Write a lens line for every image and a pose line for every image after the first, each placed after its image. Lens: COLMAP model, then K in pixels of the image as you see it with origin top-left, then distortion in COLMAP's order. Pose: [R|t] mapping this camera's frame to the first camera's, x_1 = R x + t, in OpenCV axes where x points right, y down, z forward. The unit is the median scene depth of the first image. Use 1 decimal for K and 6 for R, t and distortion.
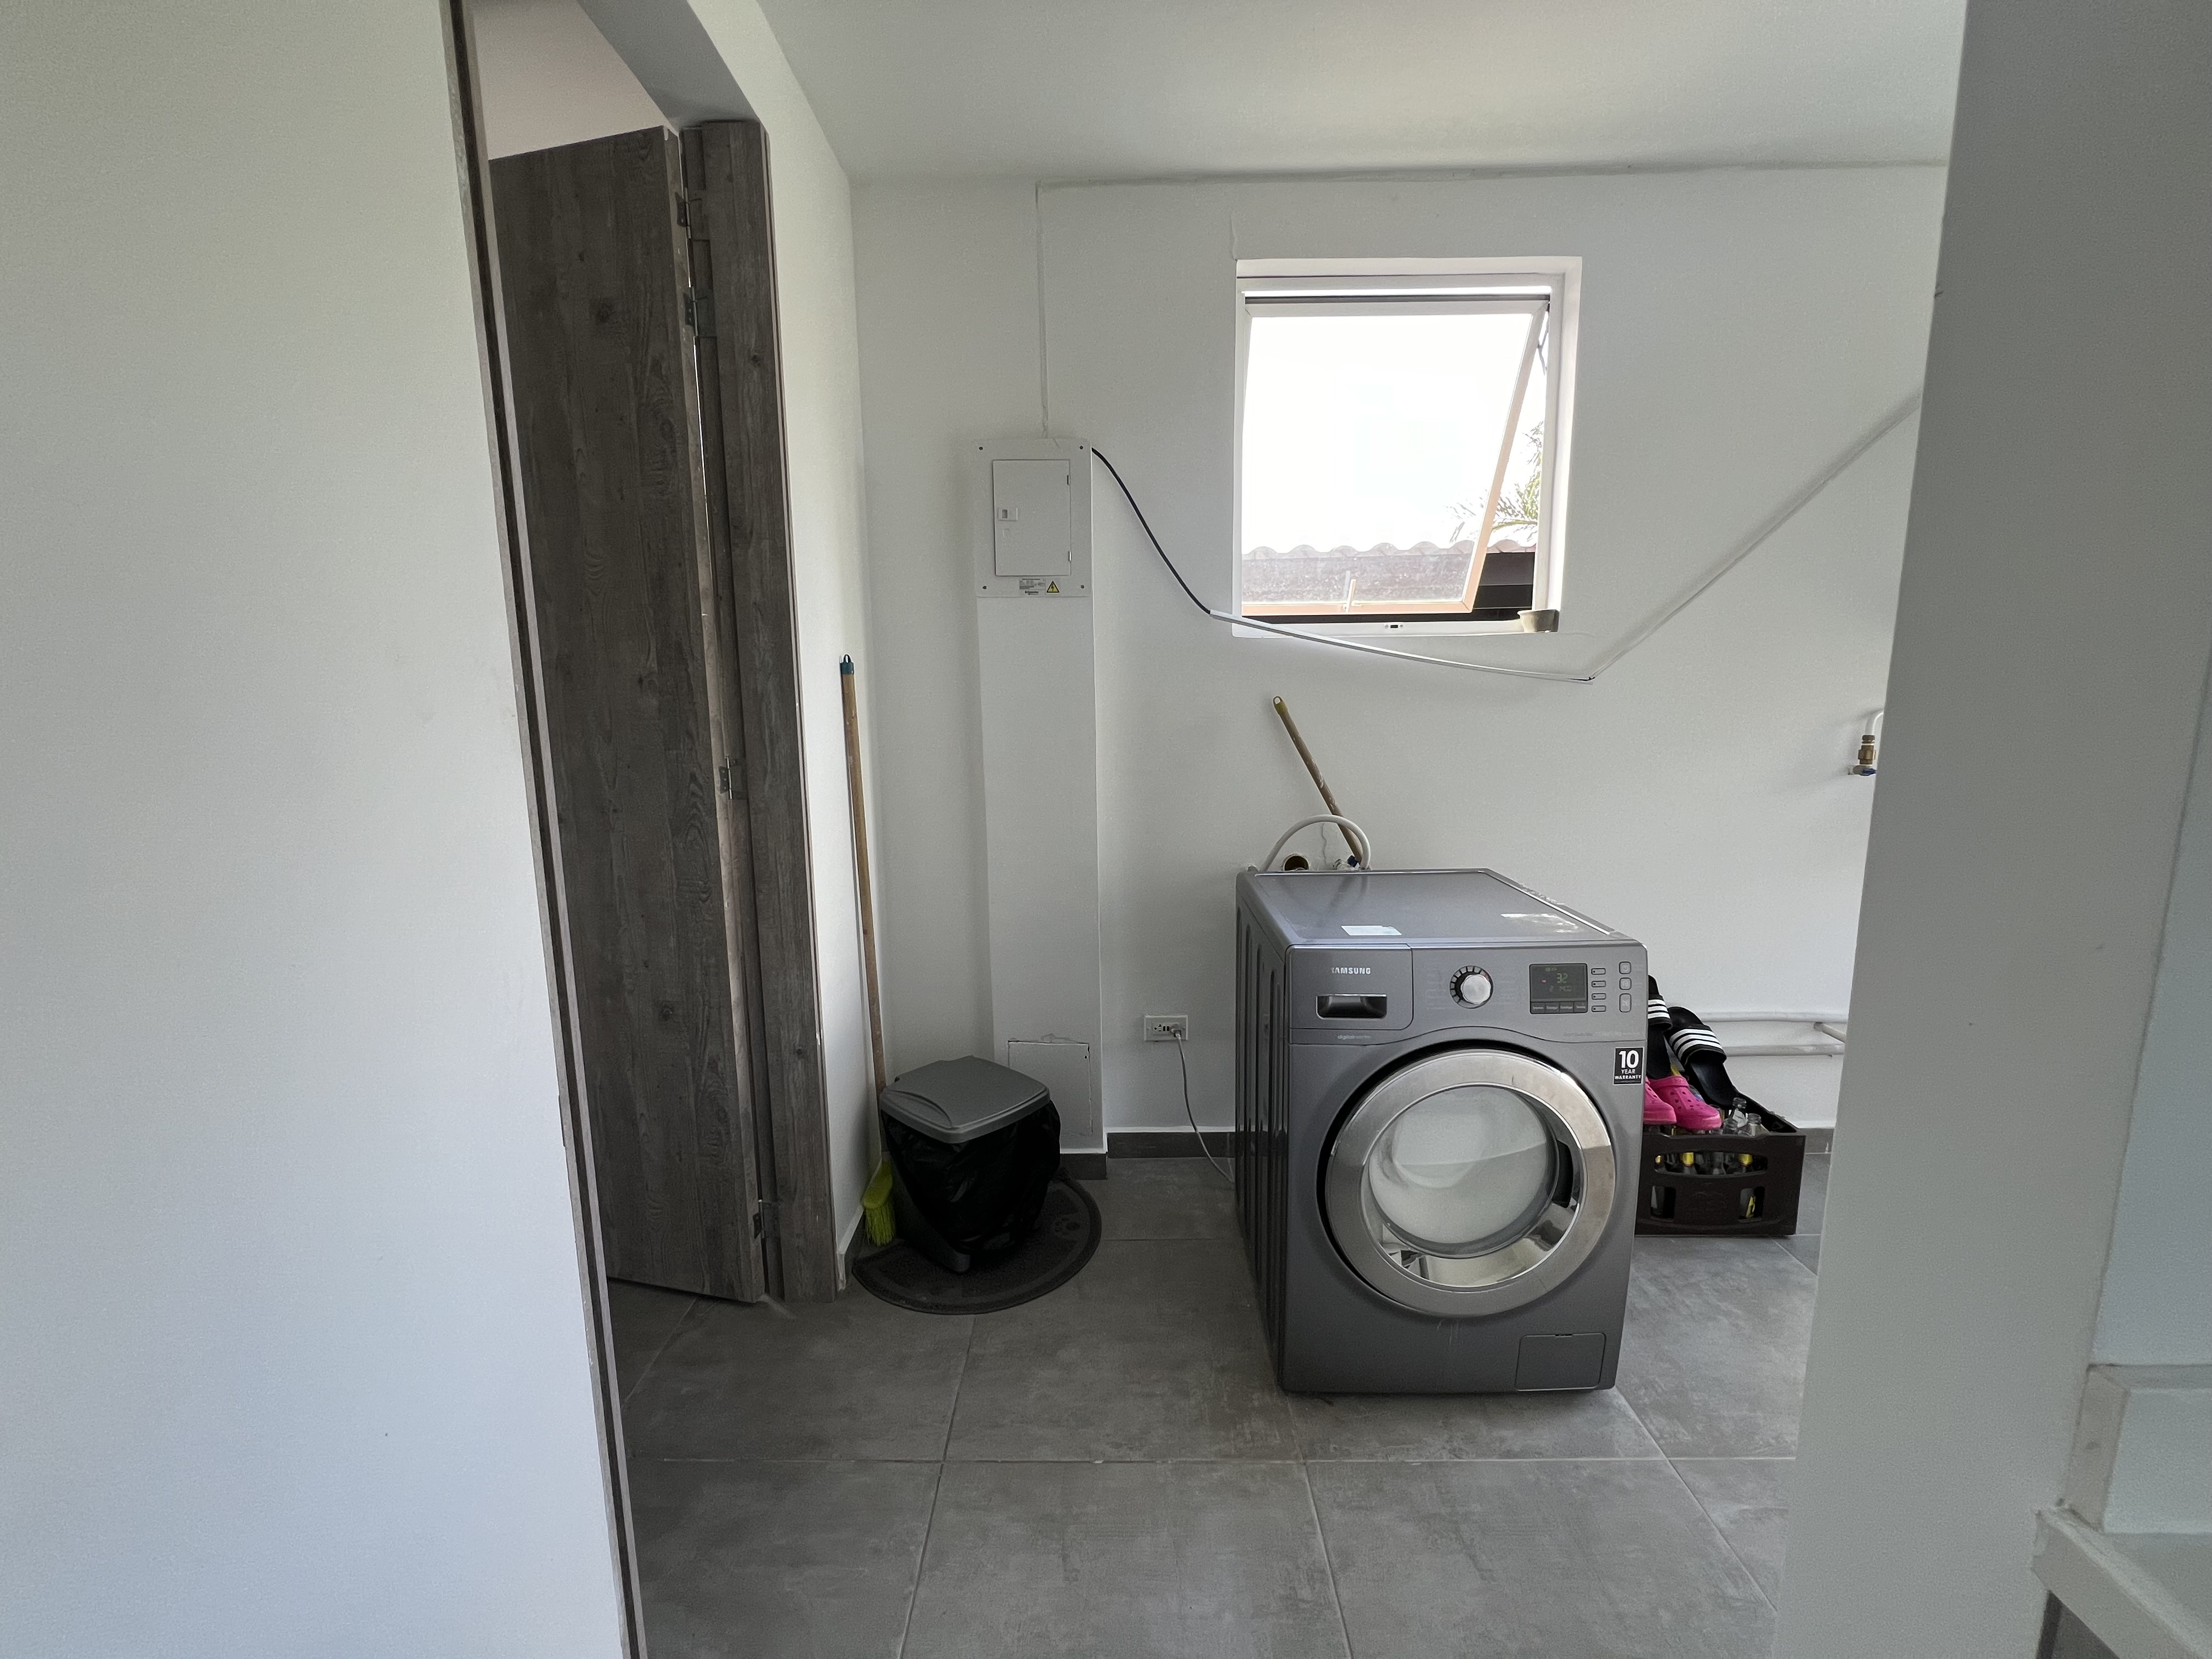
lens RADIAL K [[888.8, 0, 1103.7], [0, 888.8, 817.5], [0, 0, 1]] dist [0.000815, -0.000386]
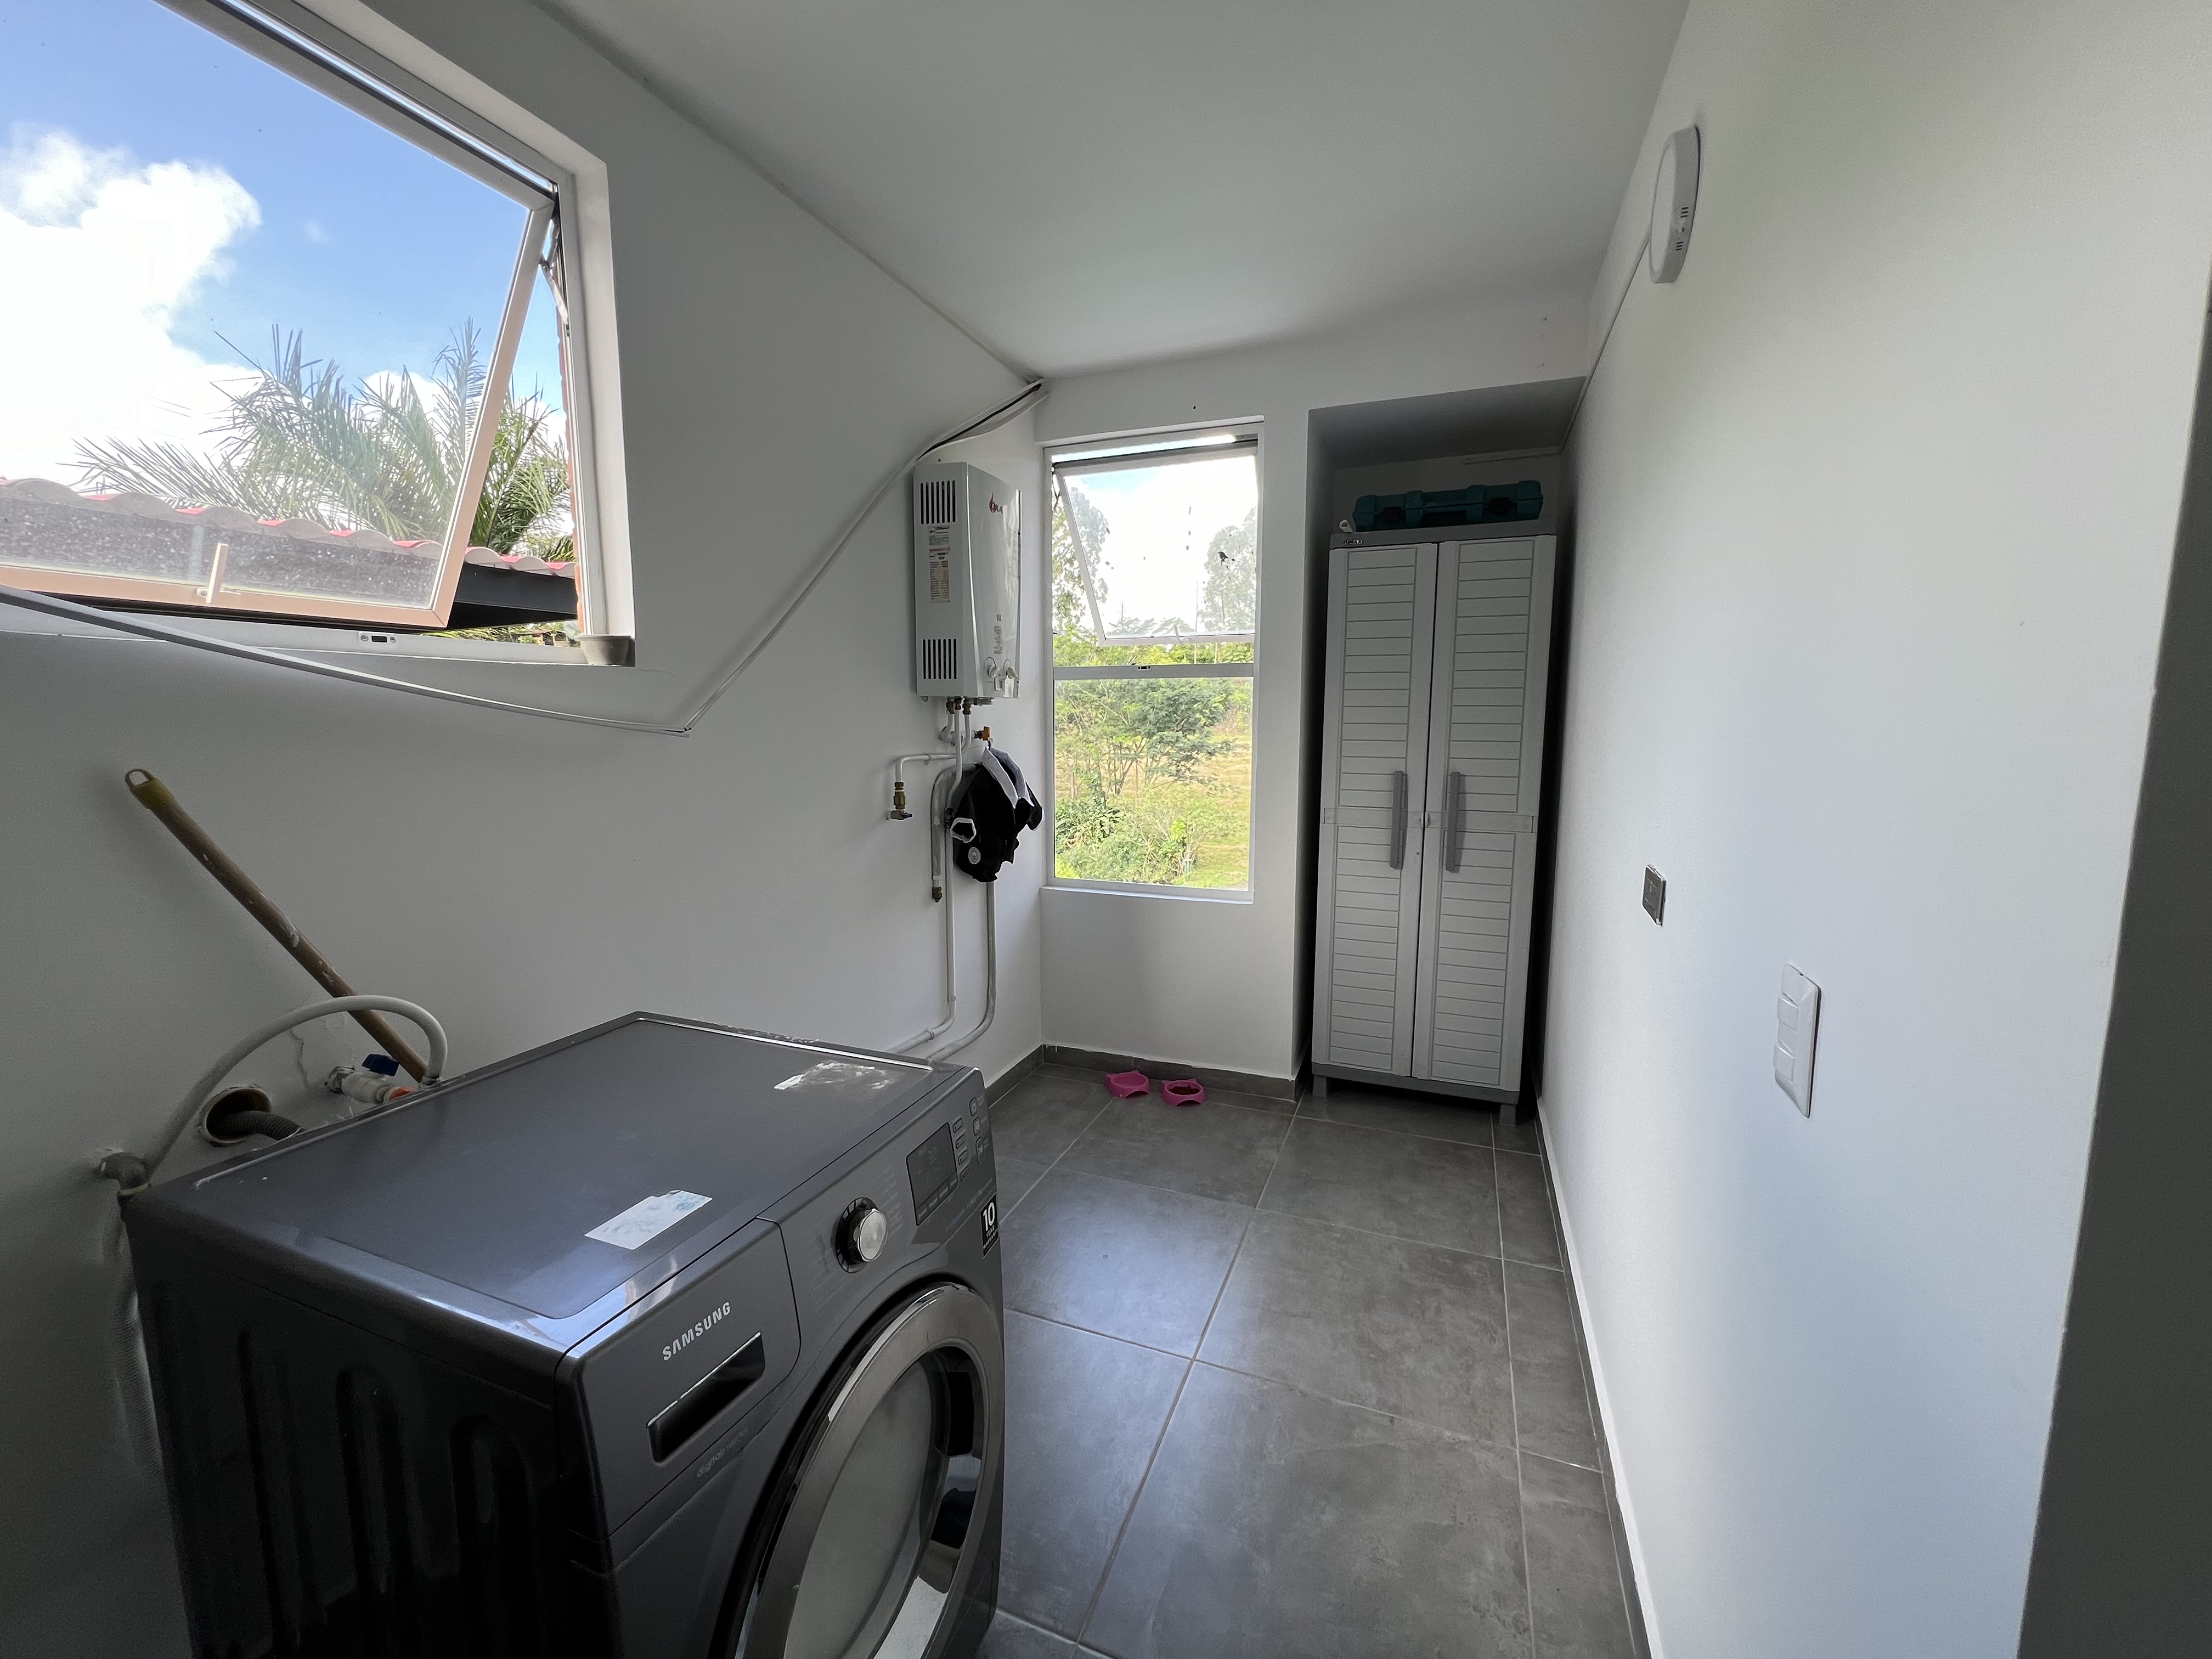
lens RADIAL K [[888.8, 0, 1101.3], [0, 888.8, 820.3], [0, 0, 1]] dist [0.000815, -0.000386]
pose [[0.364400, -0.096365, 0.926243, -0.048402], [0.130824, 0.990065, 0.051537, -0.069623], [-0.922008, 0.102395, 0.373386, 0.377643]]
